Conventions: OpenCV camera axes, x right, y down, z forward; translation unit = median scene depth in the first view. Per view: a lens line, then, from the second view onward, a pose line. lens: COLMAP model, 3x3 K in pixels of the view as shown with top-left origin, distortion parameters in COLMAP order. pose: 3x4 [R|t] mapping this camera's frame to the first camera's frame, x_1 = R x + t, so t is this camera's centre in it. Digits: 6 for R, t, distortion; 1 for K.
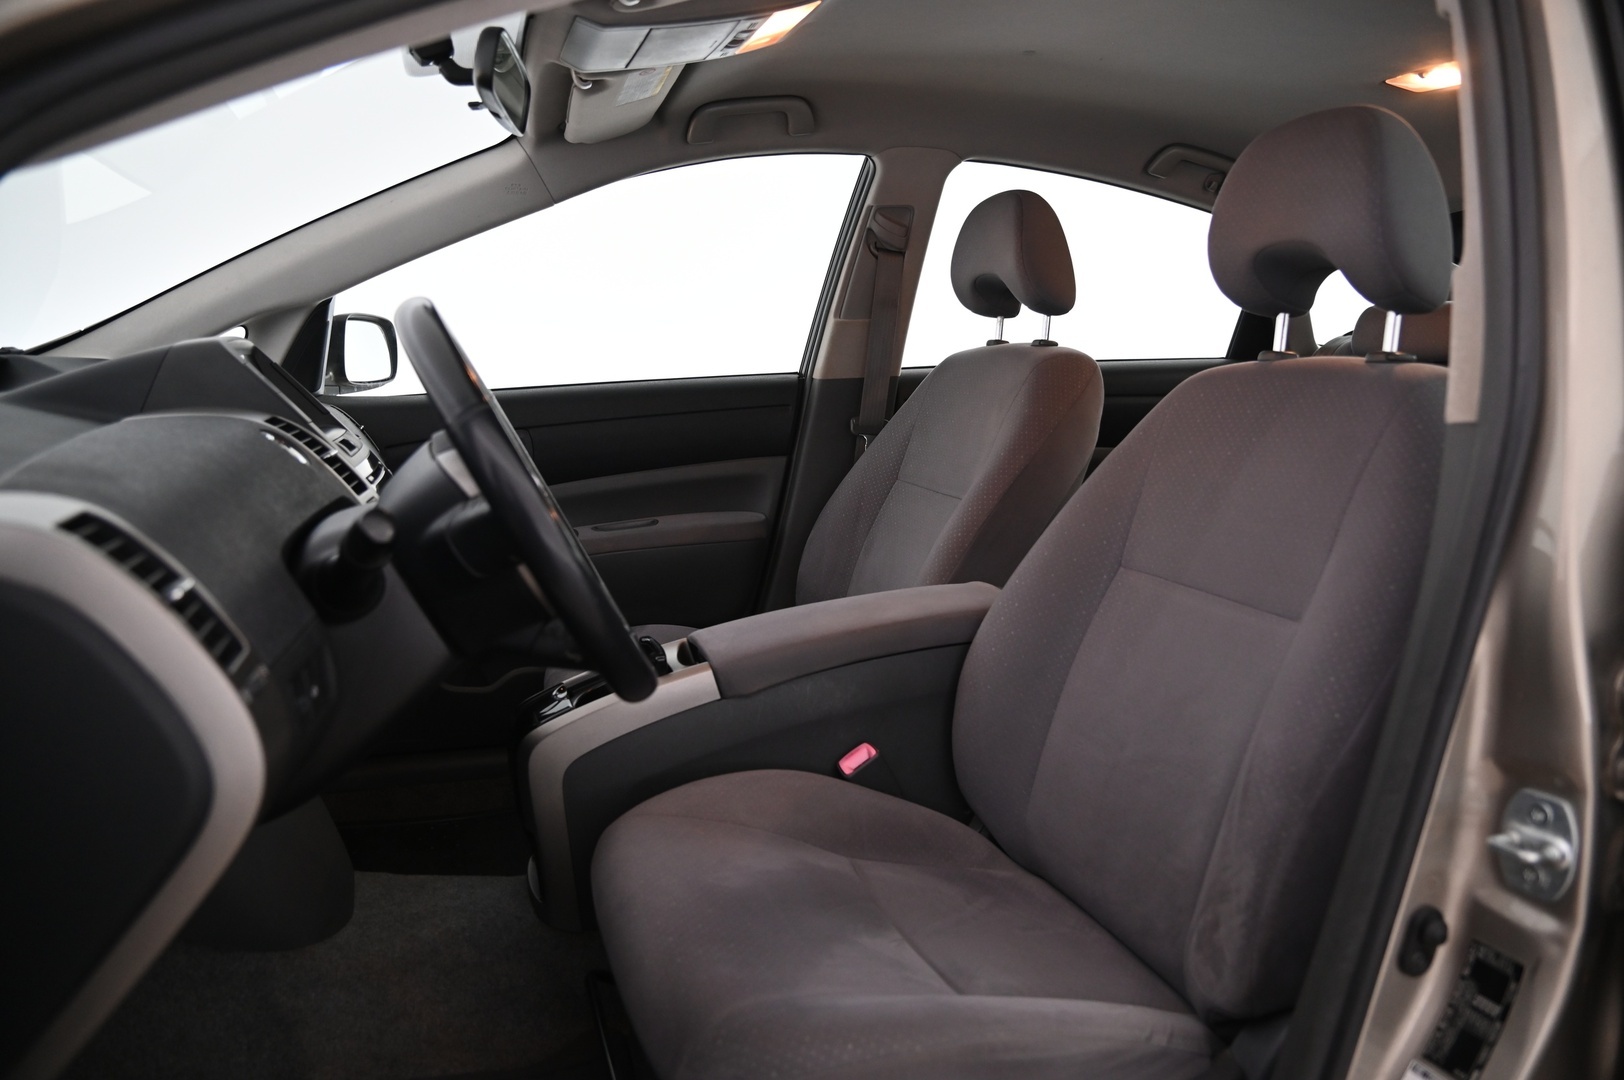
lens RADIAL K [[1123.4, 0, 806.0], [0, 1123.4, 536.6], [0, 0, 1]] dist [-0.108627, 0.057140]
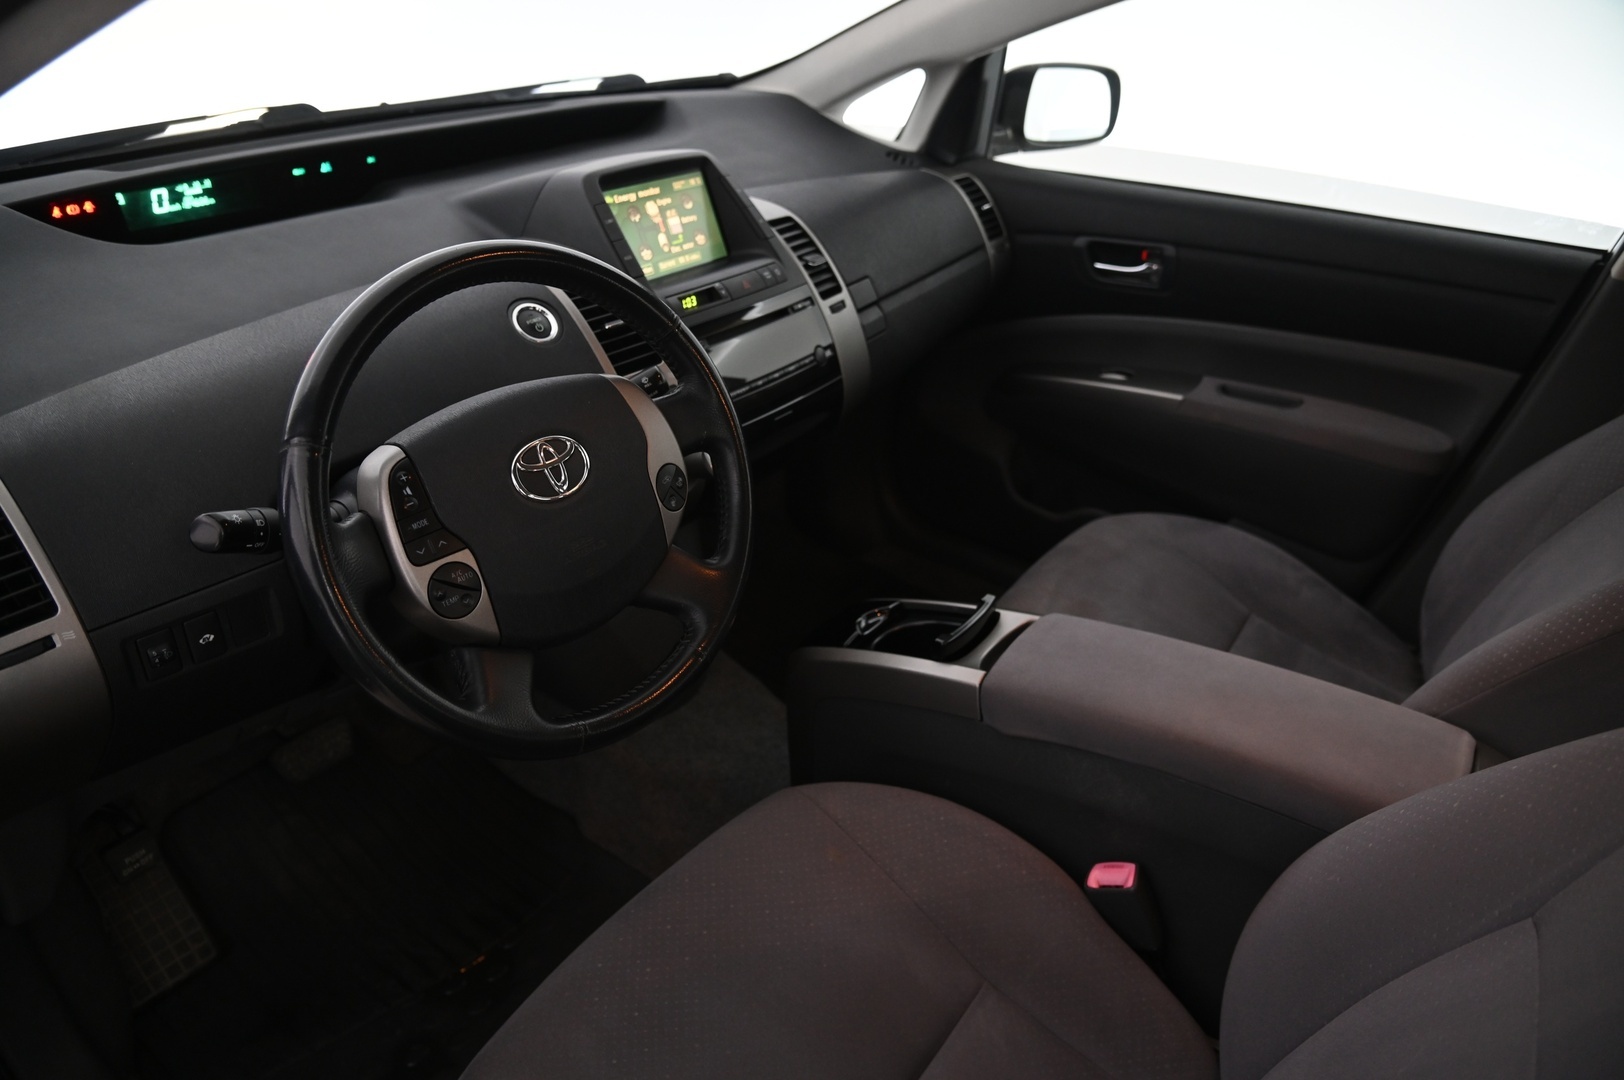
lens RADIAL K [[1123.4, 0, 799.0], [0, 1123.4, 508.5], [0, 0, 1]] dist [-0.108627, 0.057140]
pose [[0.570061, 0.403194, -0.715867, 0.258148], [-0.166389, 0.909906, 0.379982, -0.192837], [0.804578, -0.097500, 0.585788, 0.321998]]
